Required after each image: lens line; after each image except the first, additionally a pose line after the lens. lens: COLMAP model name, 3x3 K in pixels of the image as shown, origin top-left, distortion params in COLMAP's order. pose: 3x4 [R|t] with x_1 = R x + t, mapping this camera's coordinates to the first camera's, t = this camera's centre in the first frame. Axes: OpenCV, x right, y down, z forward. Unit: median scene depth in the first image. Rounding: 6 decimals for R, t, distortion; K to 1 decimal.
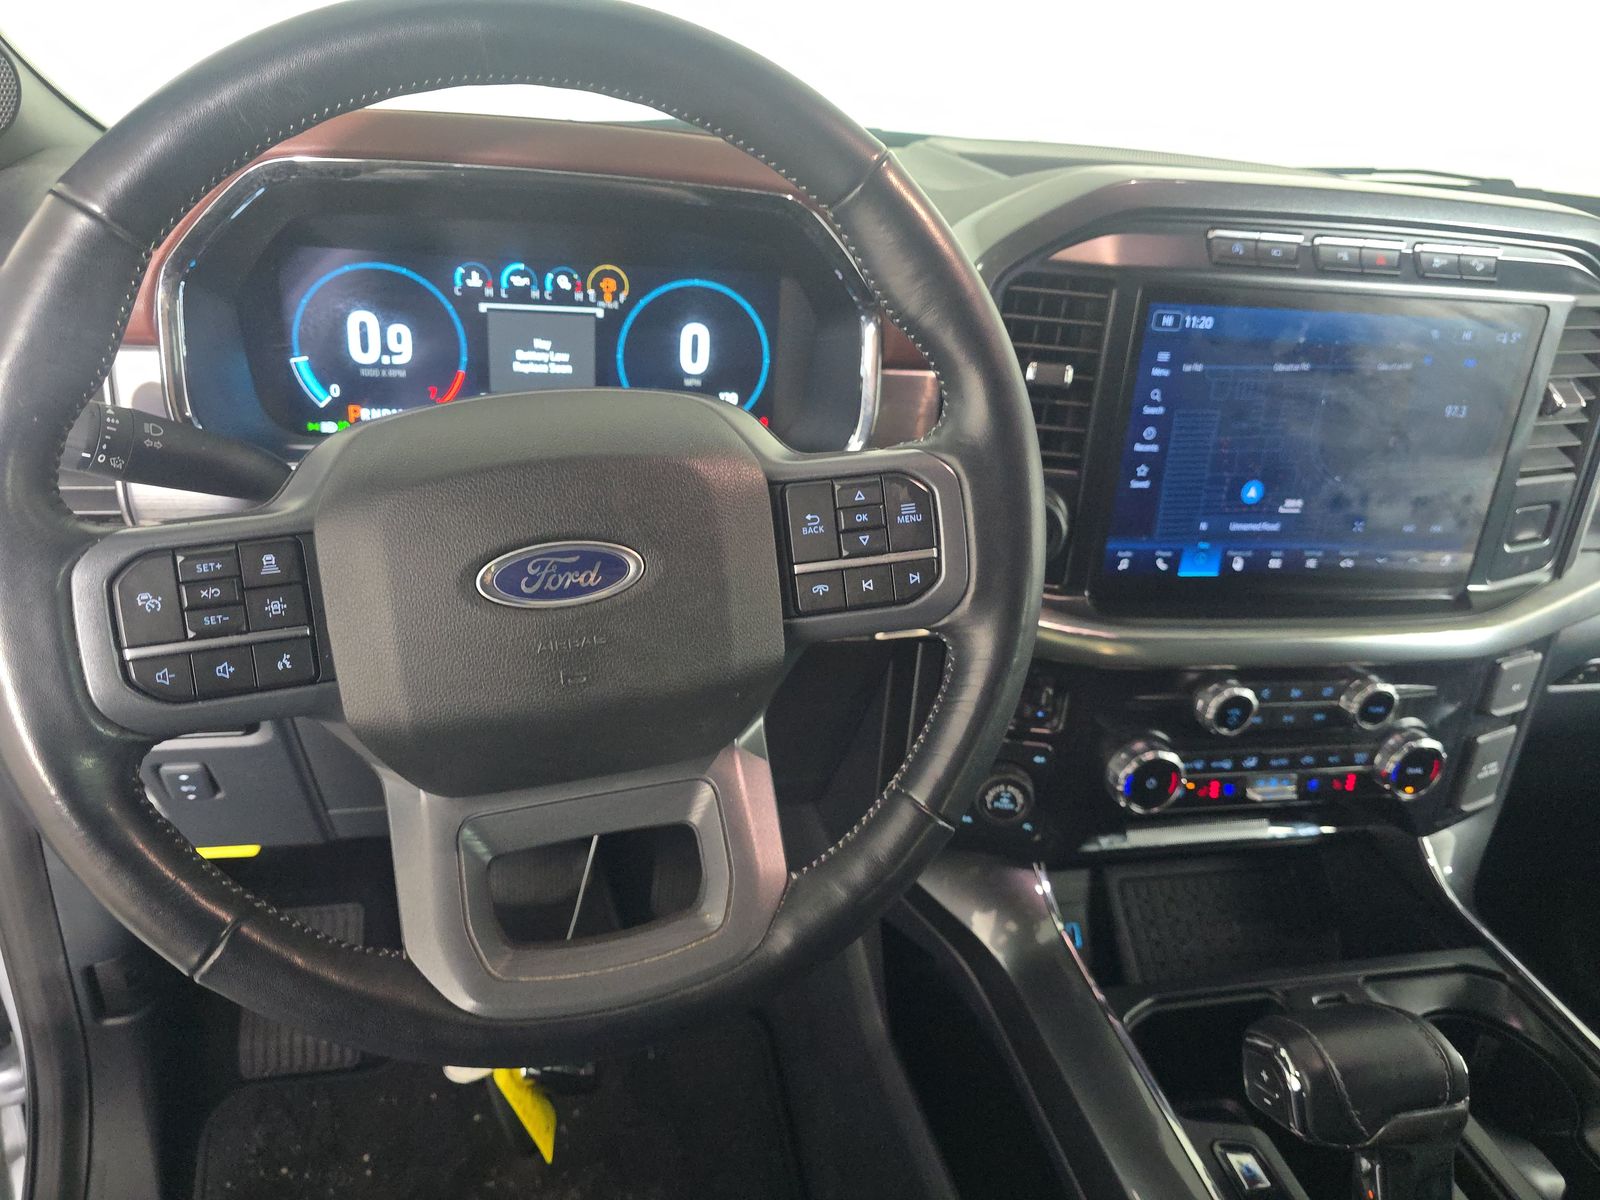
lens RADIAL K [[1145.3, 0, 800.8], [0, 1145.3, 593.1], [0, 0, 1]] dist [0.045362, -0.059290]
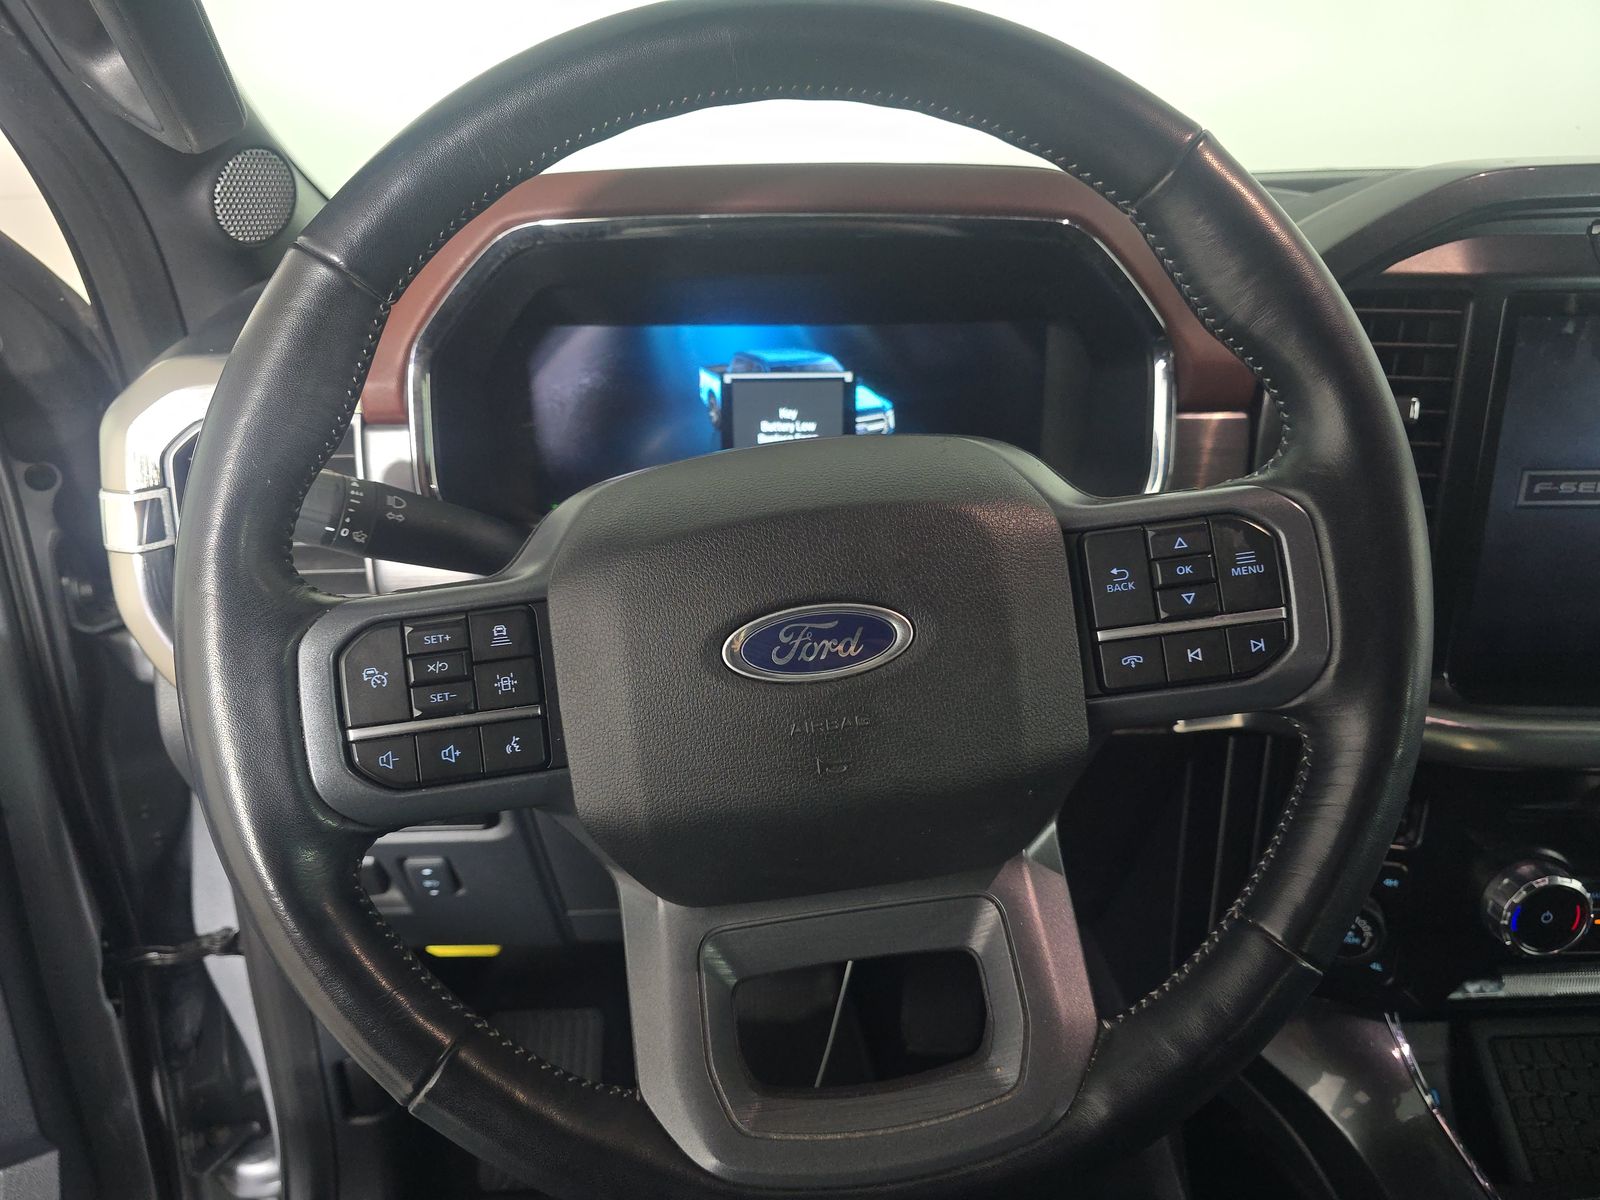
lens RADIAL K [[1145.3, 0, 800.8], [0, 1145.3, 593.1], [0, 0, 1]] dist [0.045362, -0.059290]
pose [[0.979792, -0.019058, -0.199108, -0.048581], [0.001317, 0.996043, -0.088857, 0.020618], [0.200013, 0.086800, 0.975941, 0.158759]]
